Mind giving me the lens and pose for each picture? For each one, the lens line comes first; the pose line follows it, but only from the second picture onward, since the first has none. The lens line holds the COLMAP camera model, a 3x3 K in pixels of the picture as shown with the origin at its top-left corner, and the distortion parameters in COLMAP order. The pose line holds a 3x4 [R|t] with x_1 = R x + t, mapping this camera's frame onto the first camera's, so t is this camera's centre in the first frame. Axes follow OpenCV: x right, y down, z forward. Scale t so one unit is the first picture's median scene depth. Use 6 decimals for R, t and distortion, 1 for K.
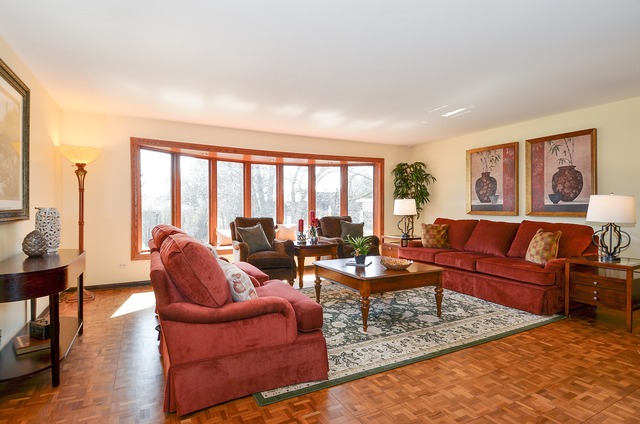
lens RADIAL K [[328.7, 0, 310.4], [0, 328.7, 207.7], [0, 0, 1]] dist [-0.000549, -0.000327]
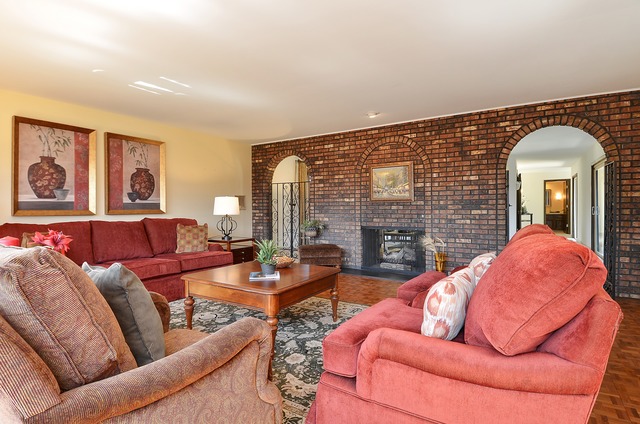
lens RADIAL K [[328.7, 0, 310.4], [0, 328.7, 207.7], [0, 0, 1]] dist [-0.000549, -0.000327]
pose [[-0.504097, 0.010680, 0.863581, -0.441153], [0.014200, 0.999891, -0.004077, 0.018061], [-0.863530, 0.010208, -0.504194, 1.027970]]
